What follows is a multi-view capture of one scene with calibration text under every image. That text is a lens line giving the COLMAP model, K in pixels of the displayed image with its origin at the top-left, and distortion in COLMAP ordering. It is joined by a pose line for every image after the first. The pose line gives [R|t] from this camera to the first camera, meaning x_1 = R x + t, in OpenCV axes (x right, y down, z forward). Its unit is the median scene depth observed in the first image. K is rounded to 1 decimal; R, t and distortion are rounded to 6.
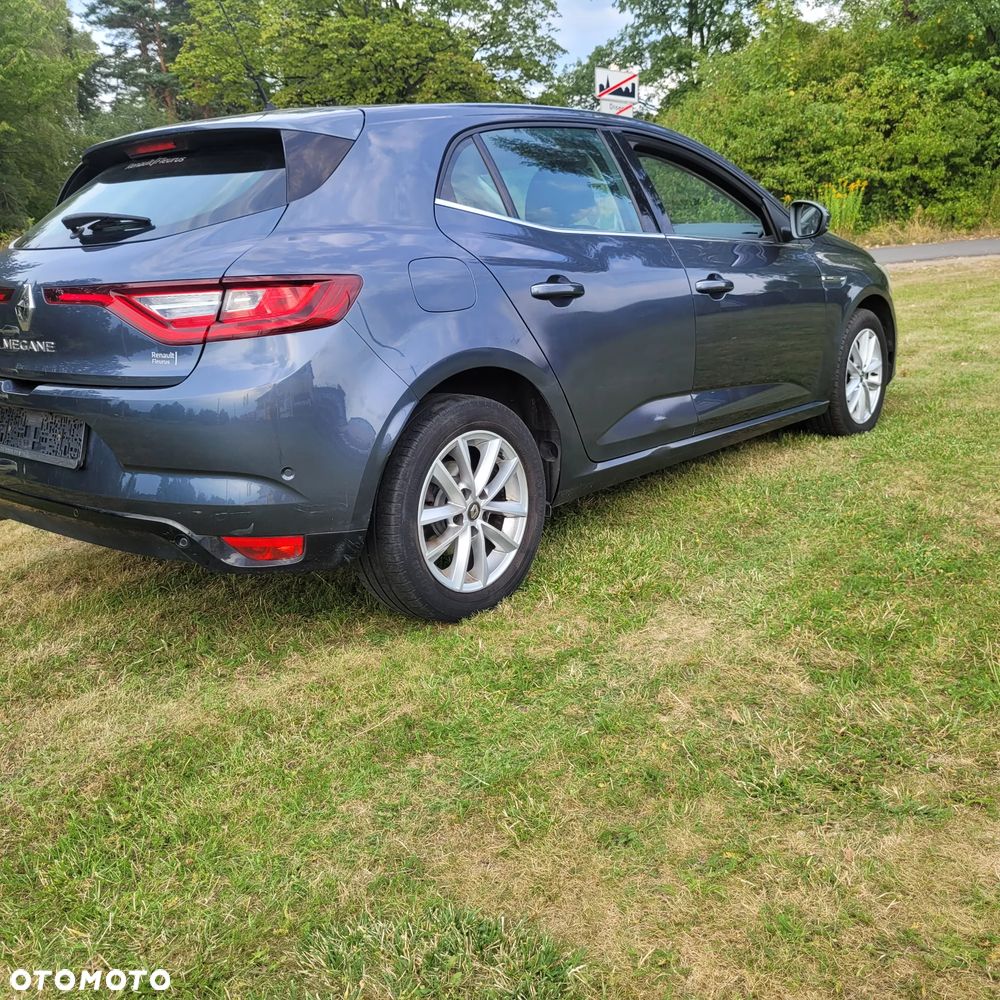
lens RADIAL K [[1093.5, 0, 536.8], [0, 1093.5, 499.5], [0, 0, 1]] dist [0.019127, 0.029138]
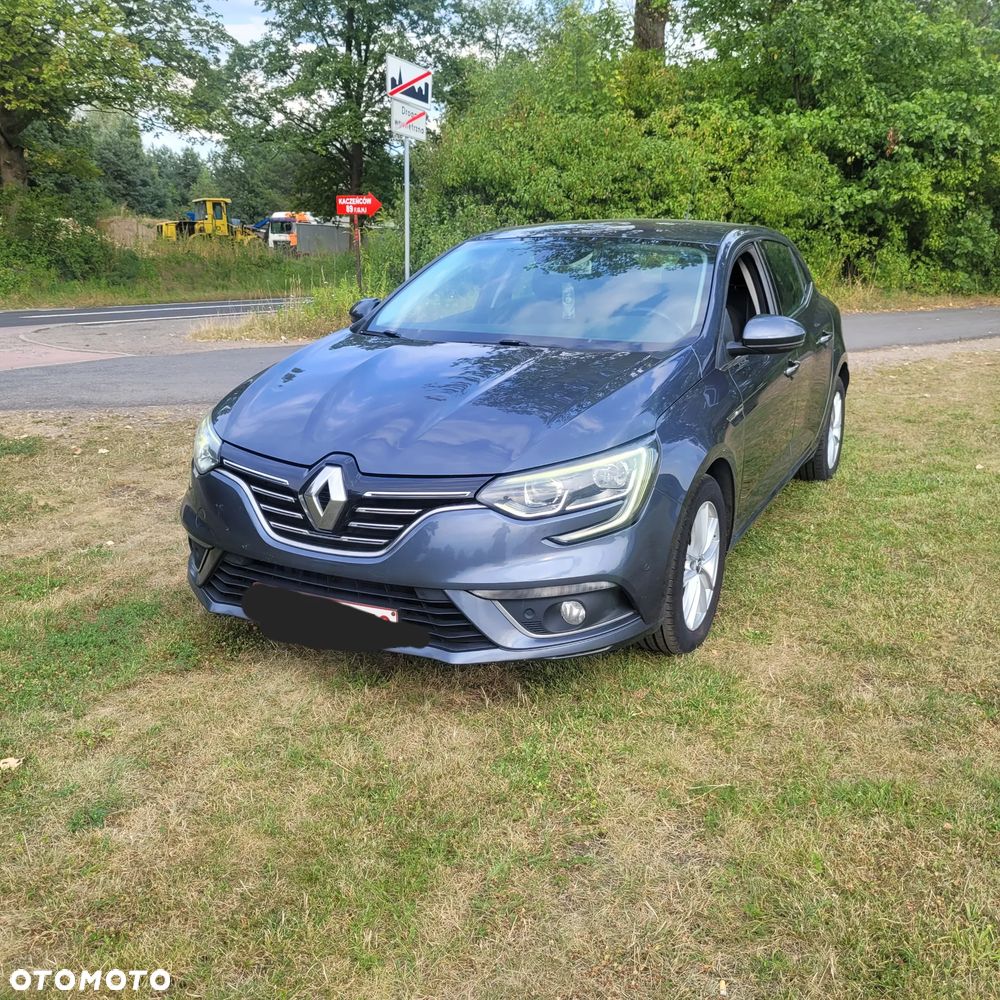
lens RADIAL K [[1037.0, 0, 527.6], [0, 1037.0, 494.3], [0, 0, 1]] dist [0.050146, -0.037539]
pose [[0.921180, -0.025494, 0.388300, -0.085639], [0.033057, 0.999371, -0.012809, -0.059456], [-0.387729, 0.024635, 0.921444, 0.216949]]
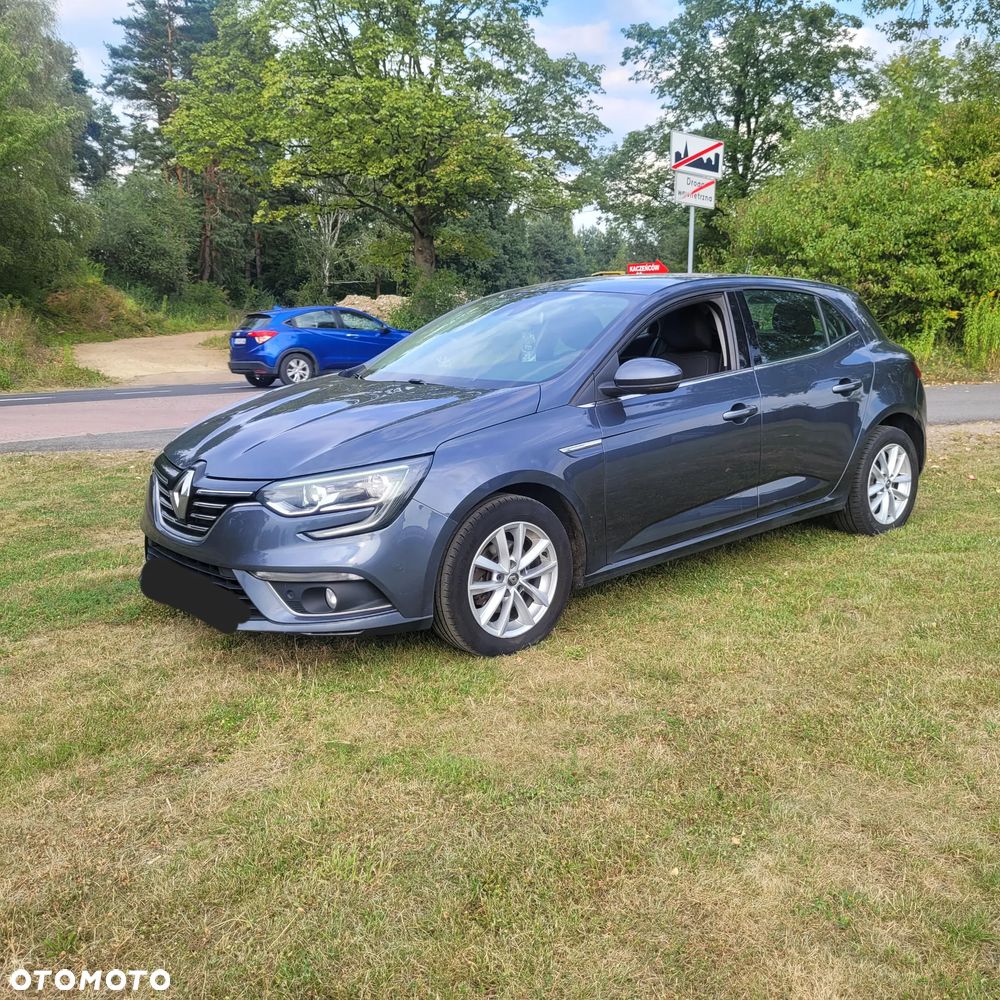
lens RADIAL K [[1037.0, 0, 527.6], [0, 1037.0, 494.3], [0, 0, 1]] dist [0.050146, -0.037539]
pose [[0.998940, 0.045011, -0.009628, -0.018074], [-0.045589, 0.996362, -0.072005, -0.053420], [0.006352, 0.072368, 0.997358, 0.186257]]
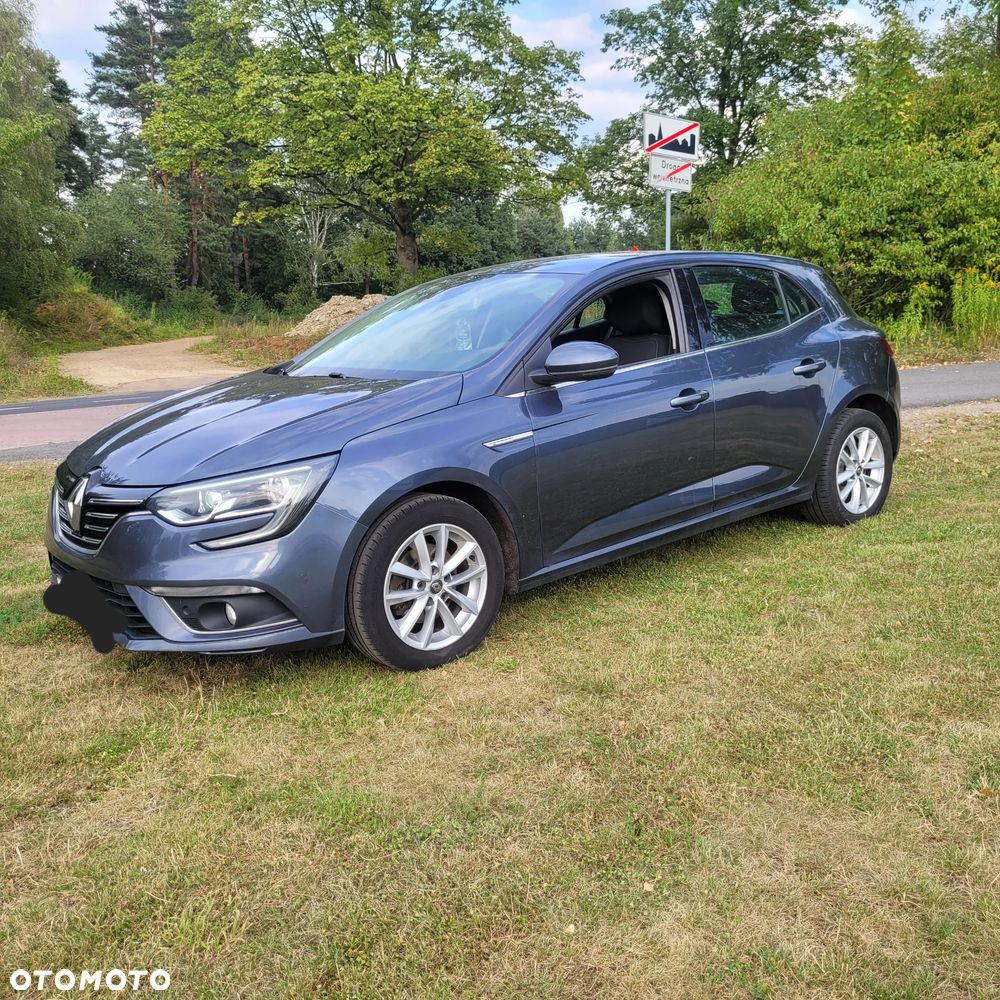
lens RADIAL K [[1032.5, 0, 503.8], [0, 1032.5, 504.9], [0, 0, 1]] dist [0.053078, -0.045526]
pose [[0.999311, 0.016935, -0.033024, -0.008841], [-0.018818, 0.998166, -0.057545, -0.054820], [0.031989, 0.058127, 0.997797, 0.197882]]
